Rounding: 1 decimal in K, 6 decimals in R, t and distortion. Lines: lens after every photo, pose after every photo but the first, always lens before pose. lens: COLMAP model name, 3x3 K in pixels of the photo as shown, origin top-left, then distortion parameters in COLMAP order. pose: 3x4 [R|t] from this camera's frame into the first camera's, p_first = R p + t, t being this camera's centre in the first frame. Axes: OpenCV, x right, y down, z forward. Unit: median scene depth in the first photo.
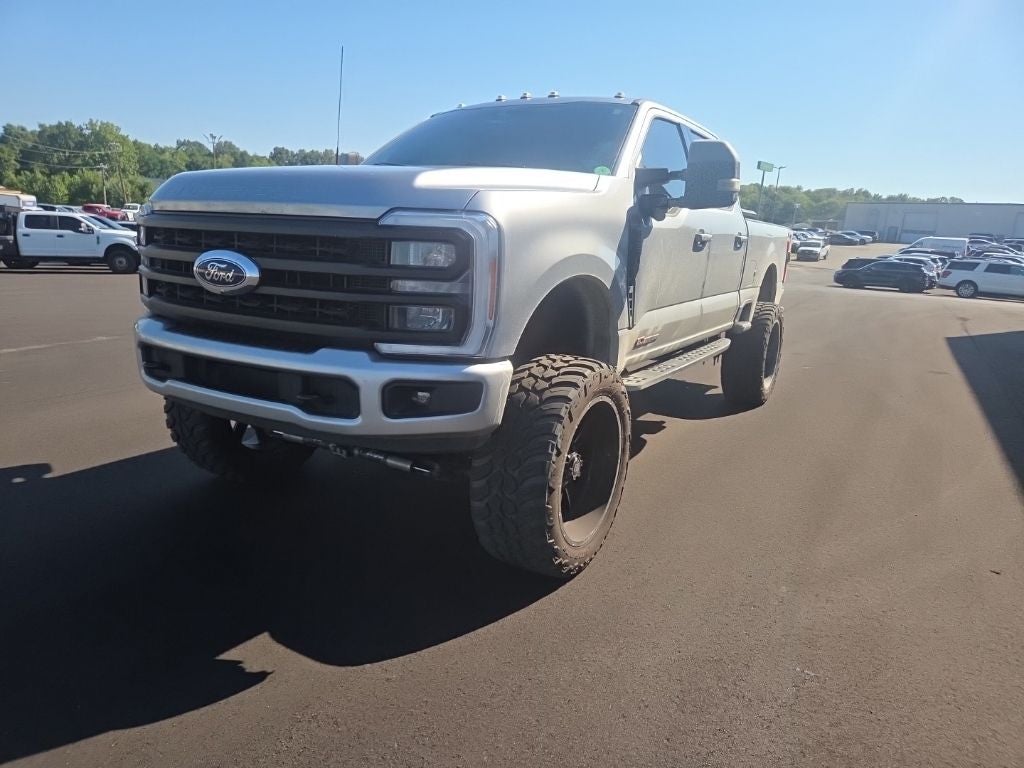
lens RADIAL K [[683.9, 0, 509.4], [0, 683.9, 387.5], [0, 0, 1]] dist [0.070302, -0.059589]
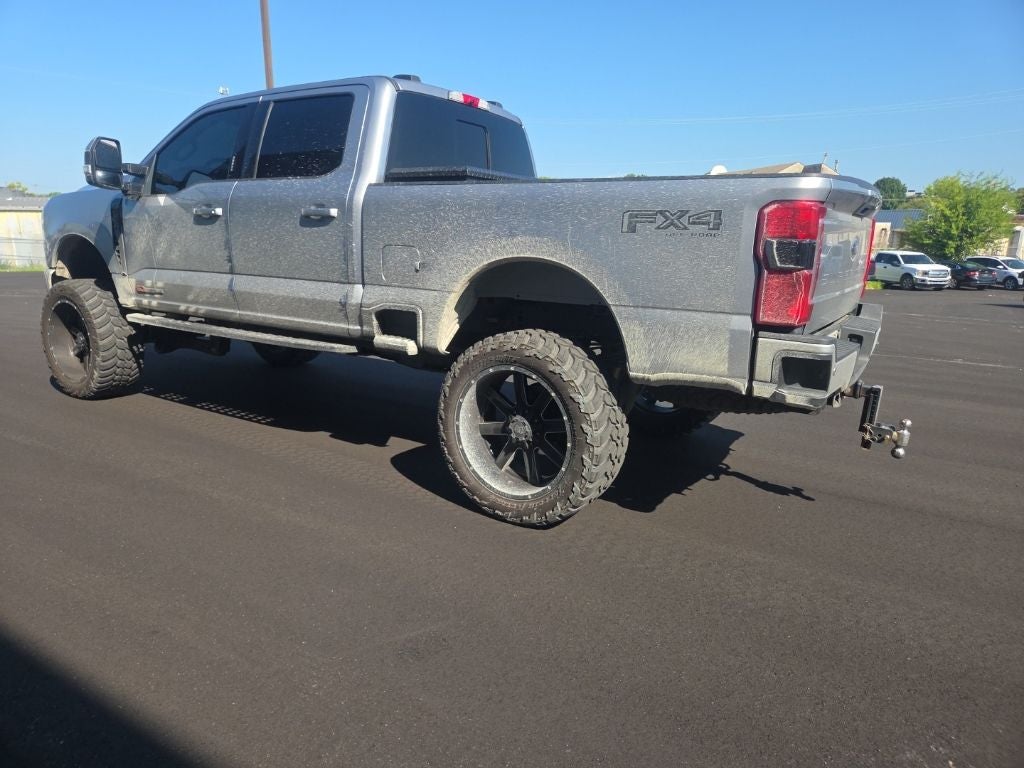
lens RADIAL K [[689.8, 0, 500.2], [0, 689.8, 387.2], [0, 0, 1]] dist [0.075041, -0.065664]
pose [[-0.046905, 0.170504, -0.984240, 1.874975], [-0.242362, 0.953940, 0.176805, -0.360006], [0.969051, 0.246835, -0.003421, 2.085576]]
